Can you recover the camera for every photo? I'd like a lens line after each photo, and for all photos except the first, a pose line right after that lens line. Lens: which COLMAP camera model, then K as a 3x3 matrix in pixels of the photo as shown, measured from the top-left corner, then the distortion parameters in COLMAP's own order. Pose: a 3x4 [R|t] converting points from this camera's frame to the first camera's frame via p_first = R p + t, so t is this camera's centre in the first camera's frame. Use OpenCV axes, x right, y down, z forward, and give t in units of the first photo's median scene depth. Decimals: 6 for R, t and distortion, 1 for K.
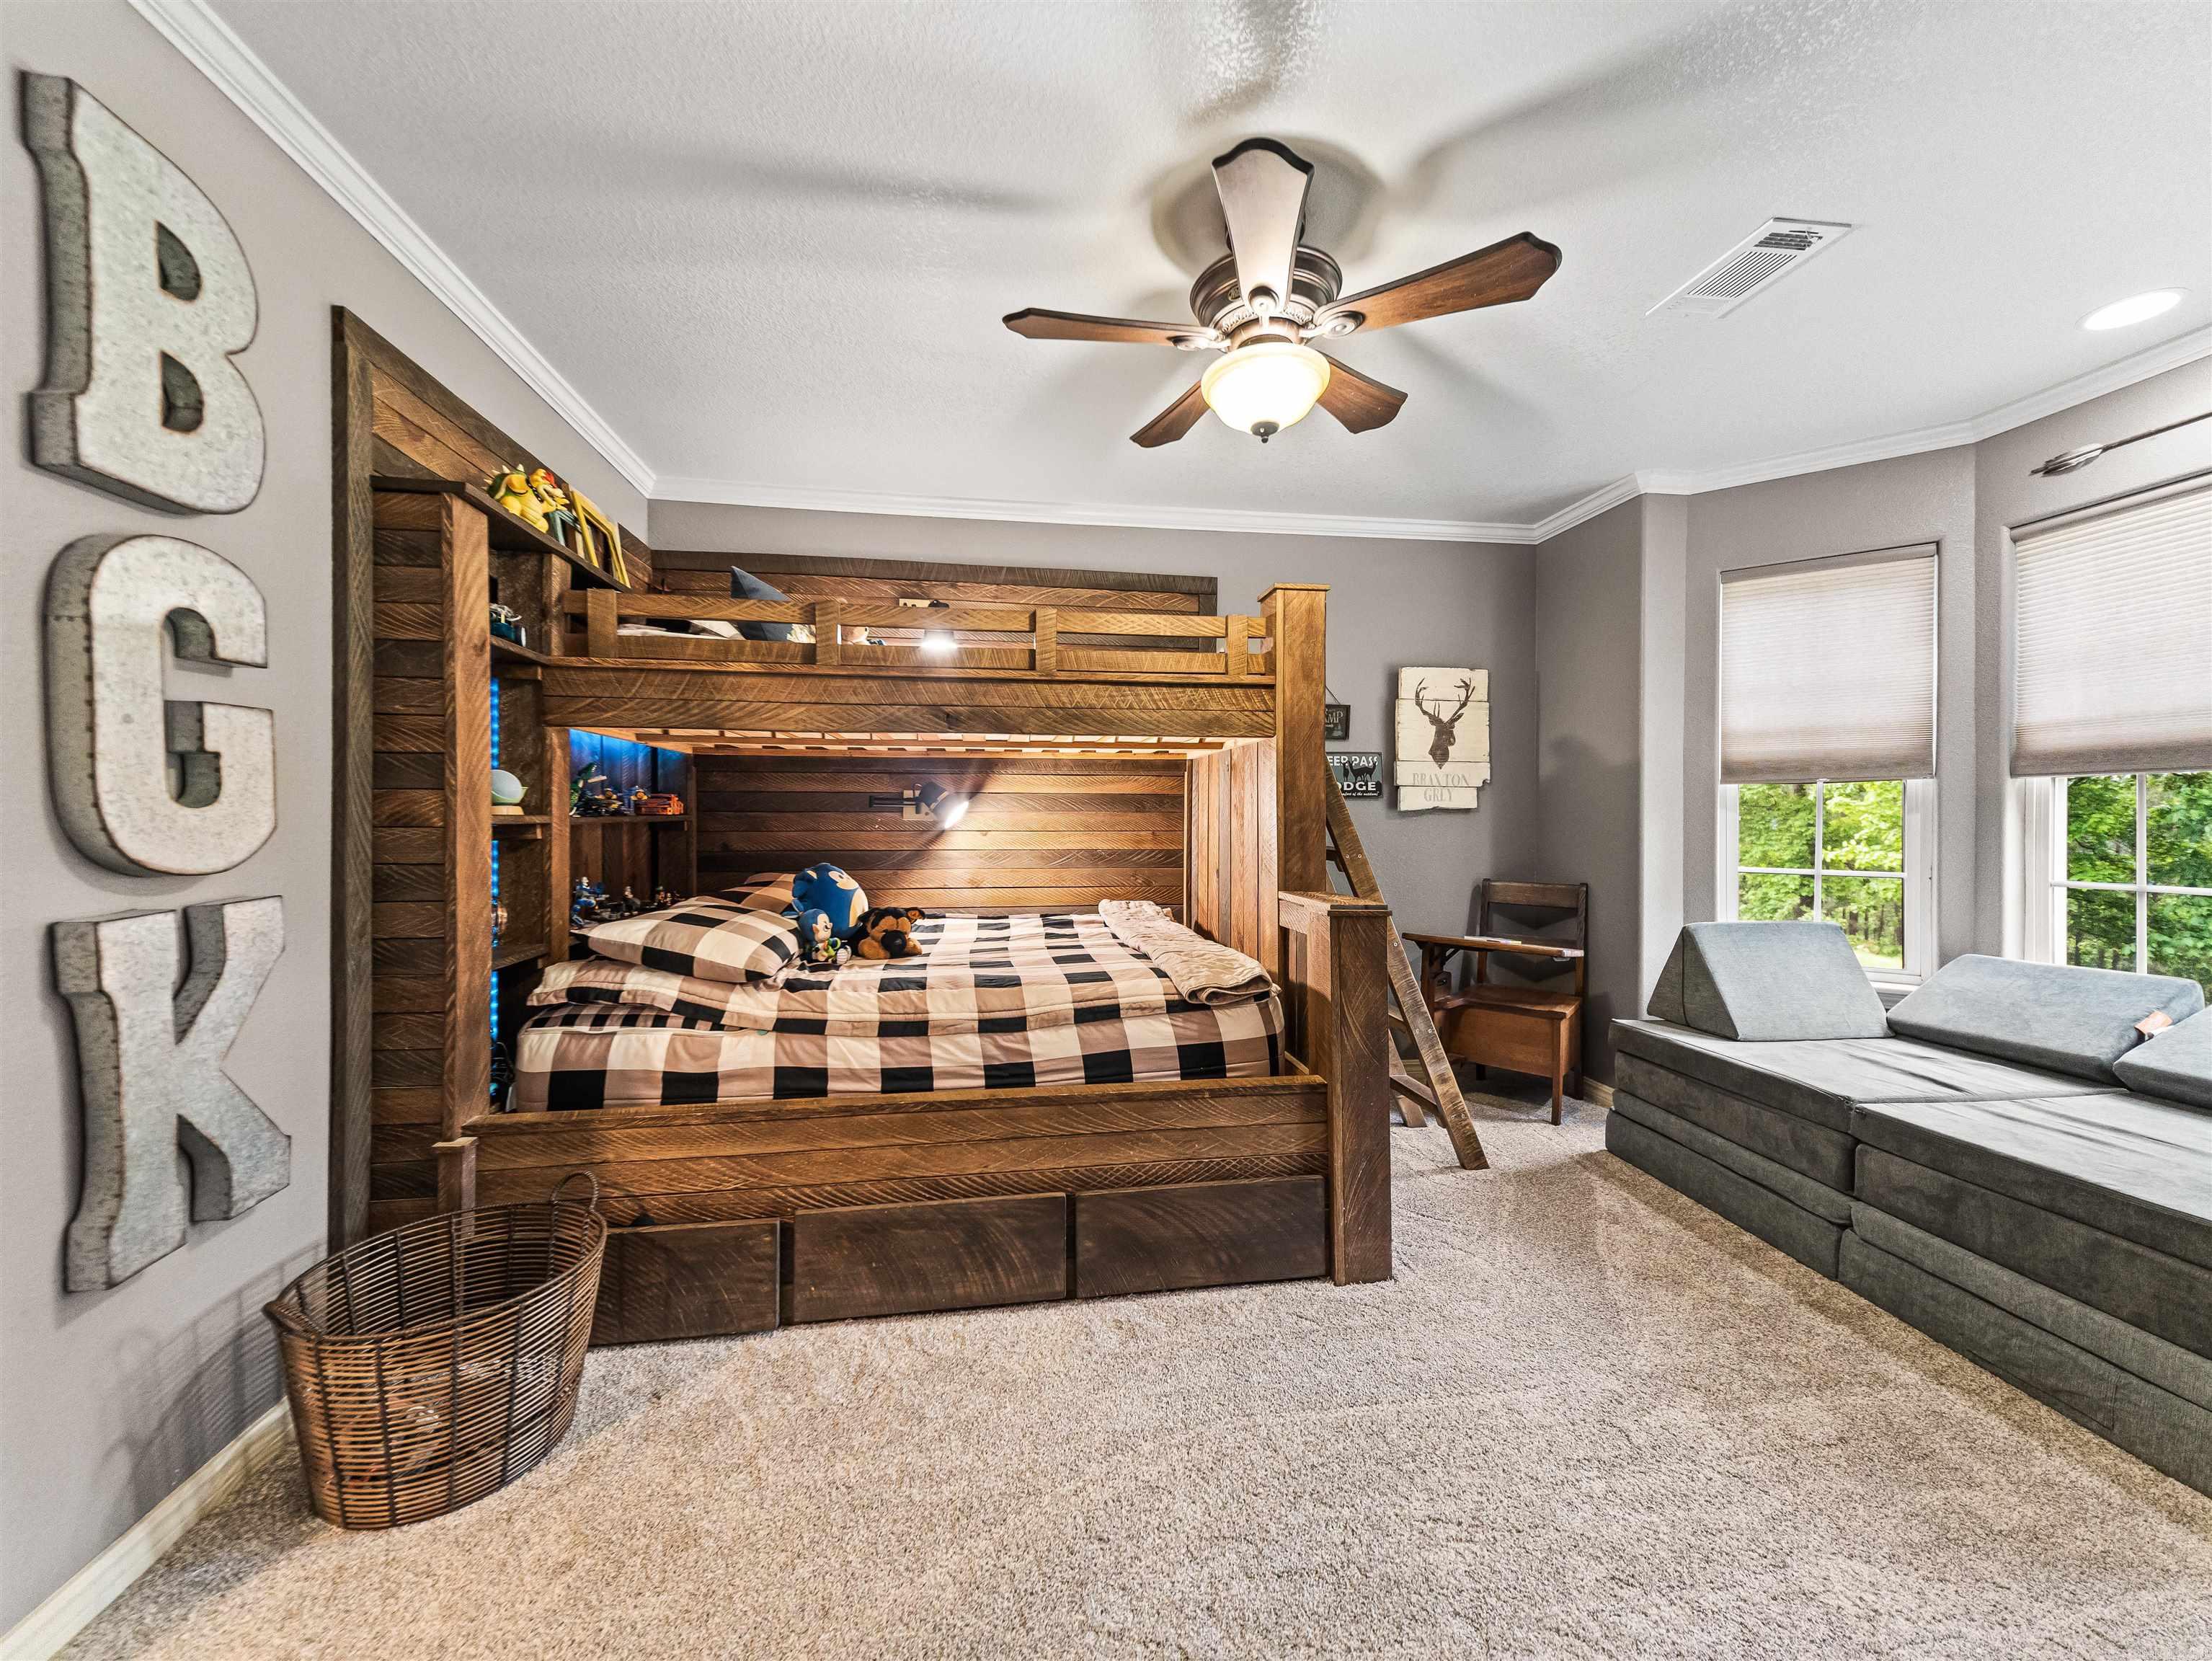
lens RADIAL K [[865.4, 0, 1111.5], [0, 865.4, 837.7], [0, 0, 1]] dist [0.032747, -0.011346]
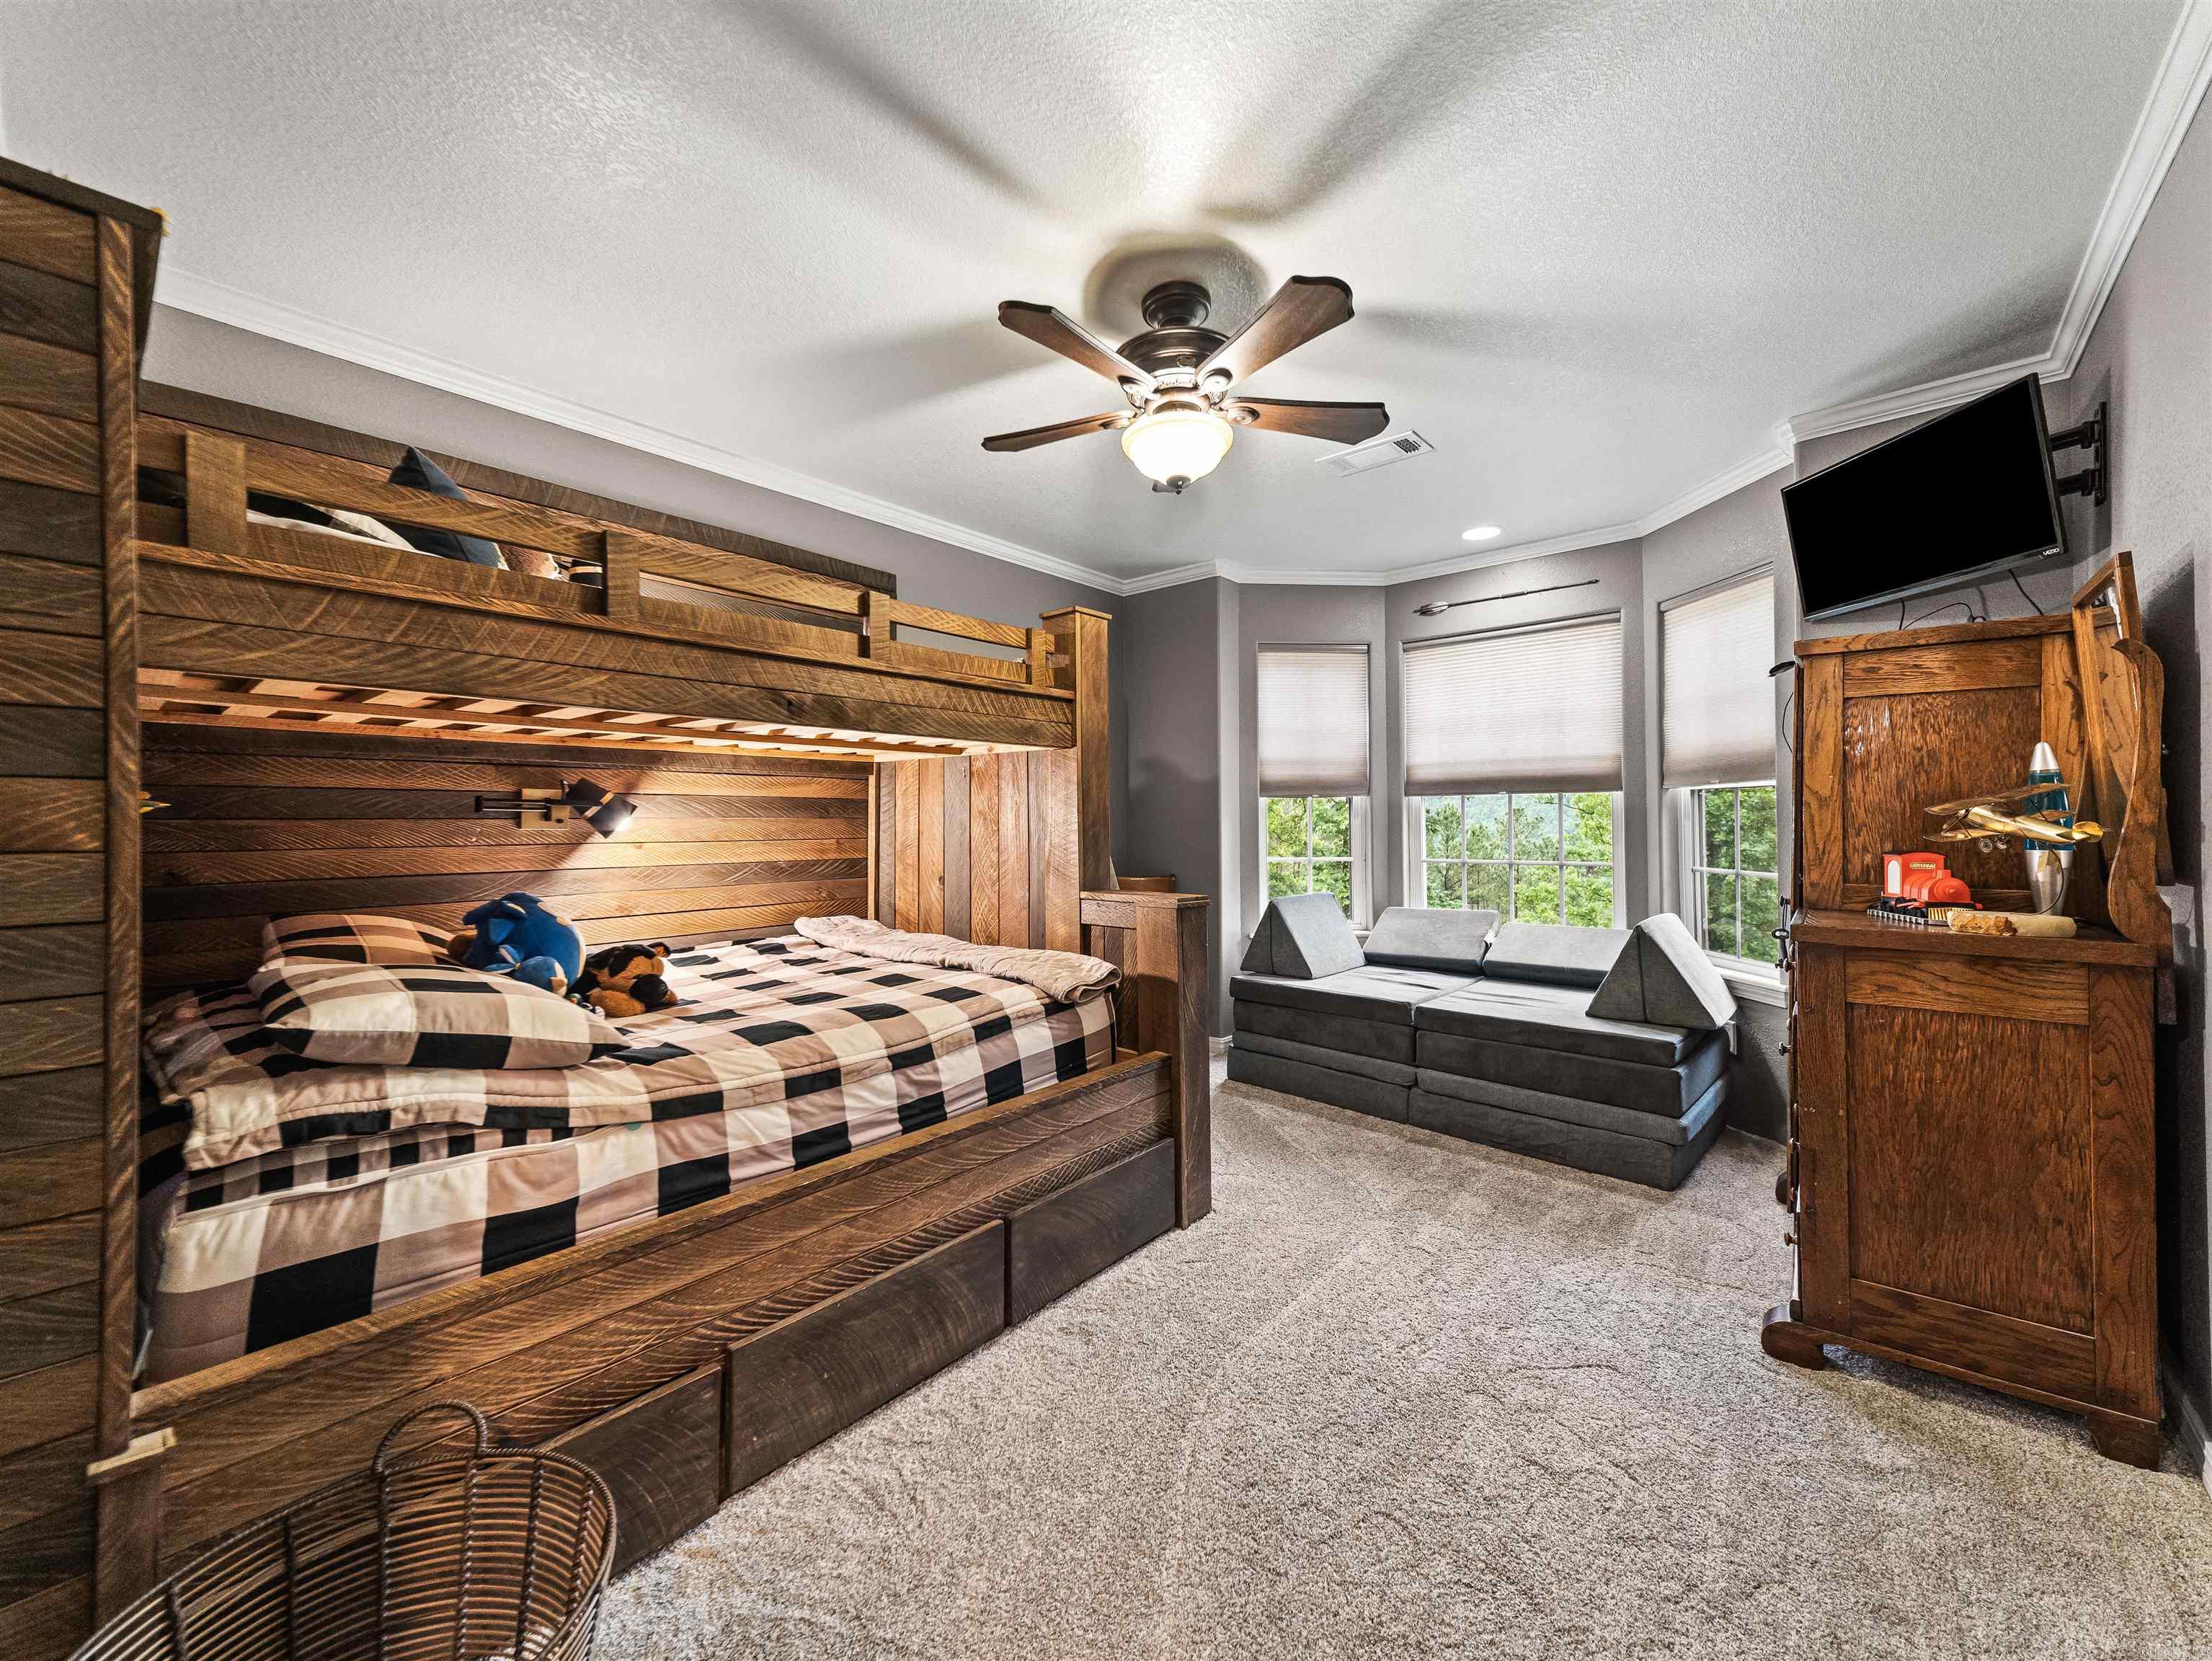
lens RADIAL K [[842.6, 0, 1193.5], [0, 842.6, 829.4], [0, 0, 1]] dist [0.031732, -0.010079]
pose [[0.750977, -0.010645, 0.660243, -0.475553], [0.020512, 0.999764, -0.007212, -0.006416], [-0.660010, 0.018959, 0.751017, 0.146681]]
